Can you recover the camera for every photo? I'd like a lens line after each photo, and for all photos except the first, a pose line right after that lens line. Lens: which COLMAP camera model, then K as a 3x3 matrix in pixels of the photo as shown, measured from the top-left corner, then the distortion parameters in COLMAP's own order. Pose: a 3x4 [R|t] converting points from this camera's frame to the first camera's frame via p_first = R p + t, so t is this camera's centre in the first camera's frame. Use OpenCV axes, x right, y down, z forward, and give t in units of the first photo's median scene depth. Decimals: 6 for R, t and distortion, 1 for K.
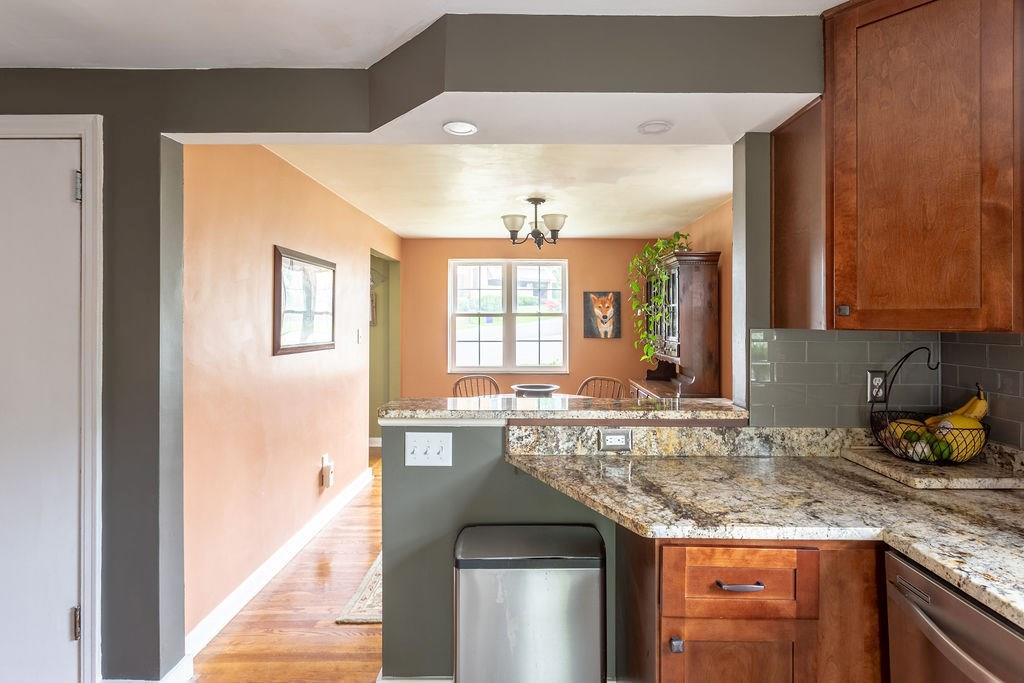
lens RADIAL K [[486.7, 0, 509.5], [0, 486.7, 322.5], [0, 0, 1]] dist [0.000857, 0.000055]
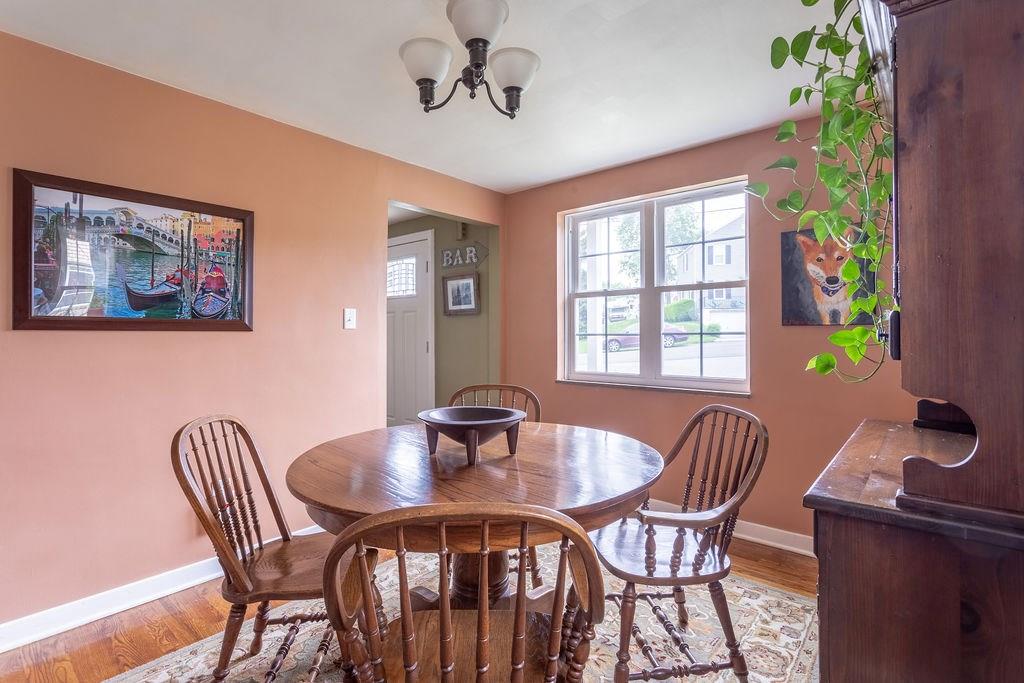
lens RADIAL K [[486.7, 0, 512.6], [0, 486.7, 337.4], [0, 0, 1]] dist [0.000857, 0.000055]
pose [[0.776019, -0.000902, -0.630708, 0.391252], [0.004746, 0.999979, 0.004410, 0.062219], [0.630691, -0.006416, 0.776007, 0.684204]]
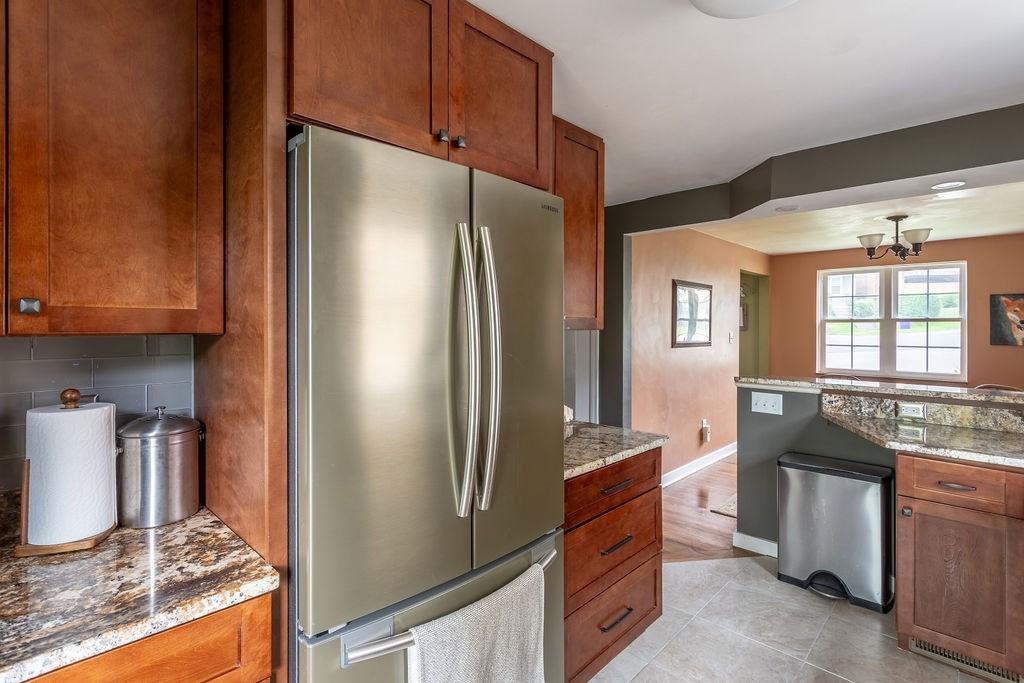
lens RADIAL K [[486.7, 0, 507.5], [0, 486.7, 326.6], [0, 0, 1]] dist [0.000857, 0.000055]
pose [[0.733574, 0.002036, -0.679606, 0.169209], [-0.003639, 0.999993, -0.000933, 0.001723], [0.679600, 0.003157, 0.733576, -0.443393]]
